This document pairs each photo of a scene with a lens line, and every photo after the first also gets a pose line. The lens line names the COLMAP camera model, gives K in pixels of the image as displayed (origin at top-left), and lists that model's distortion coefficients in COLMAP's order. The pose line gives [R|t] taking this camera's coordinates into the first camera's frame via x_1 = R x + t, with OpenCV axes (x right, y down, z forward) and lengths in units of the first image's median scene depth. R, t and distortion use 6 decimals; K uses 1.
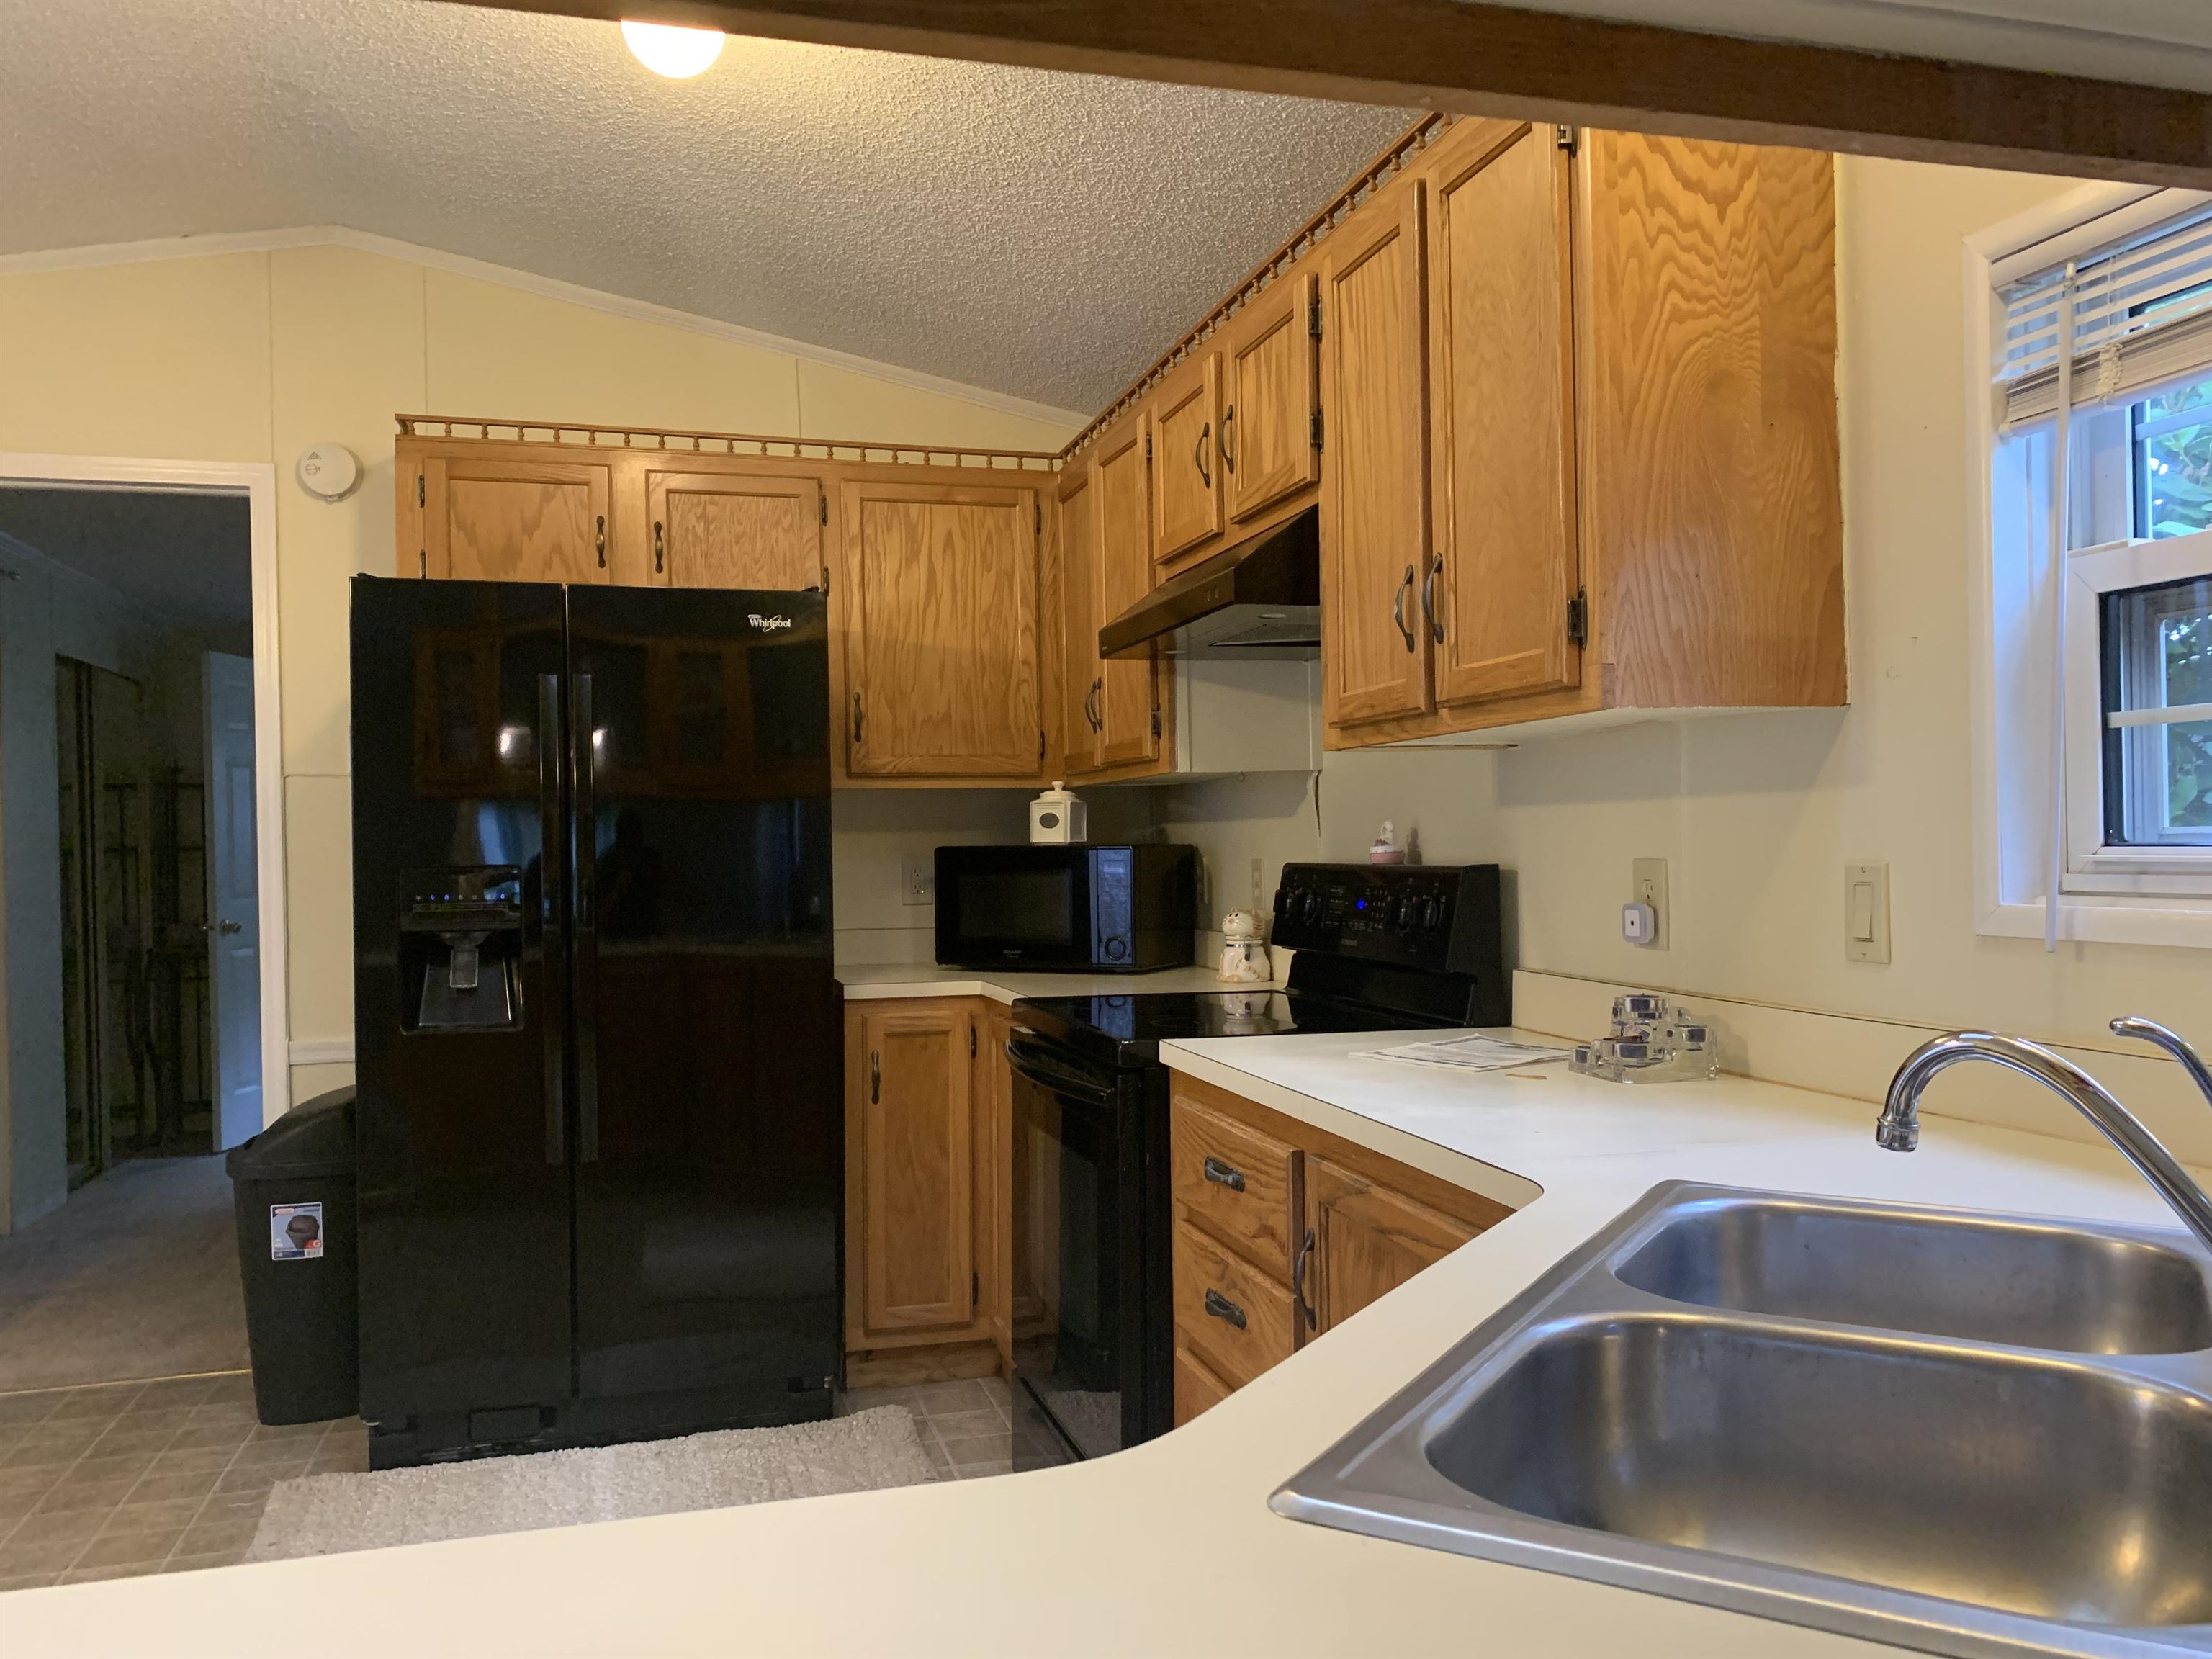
lens RADIAL K [[1695.1, 0, 1070.9], [0, 1695.1, 831.3], [0, 0, 1]] dist [0.119217, -0.237492]
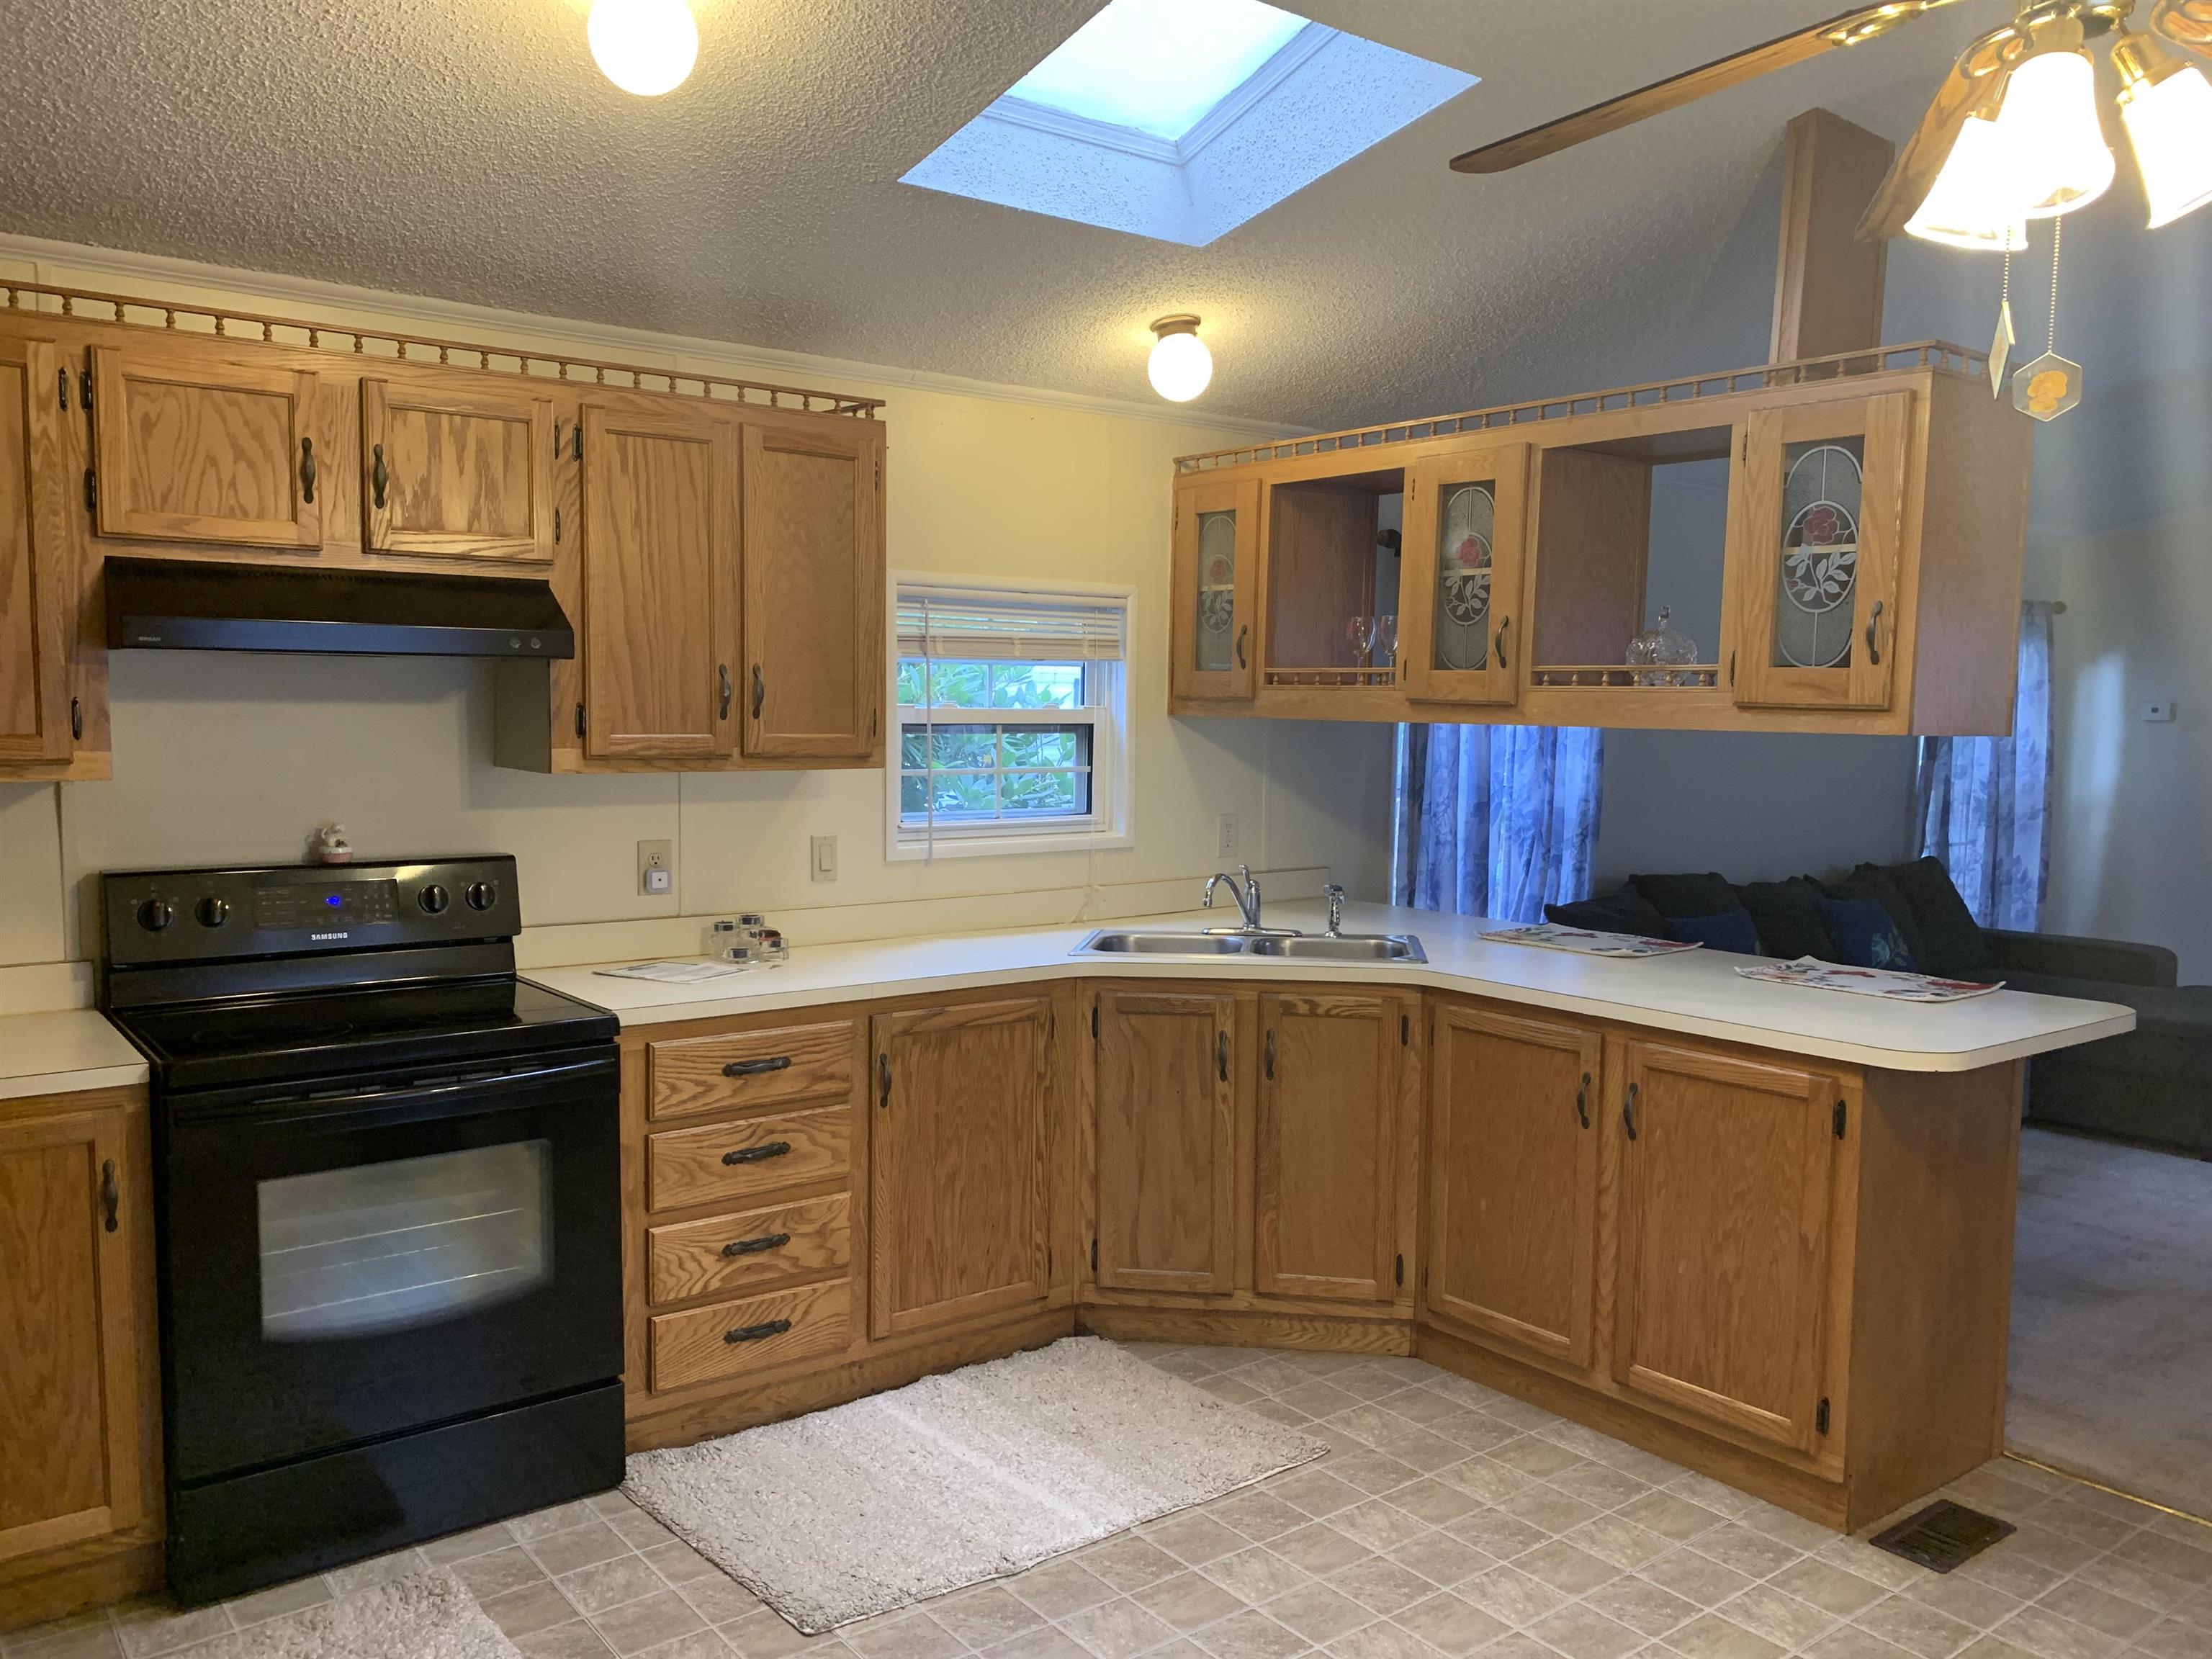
lens RADIAL K [[1682.6, 0, 1106.0], [0, 1682.6, 829.5], [0, 0, 1]] dist [0.076477, -0.205434]
pose [[-0.395374, -0.059911, 0.916564, -0.937726], [-0.014727, 0.998156, 0.058892, -0.068448], [-0.918402, 0.009786, -0.395527, 0.881095]]
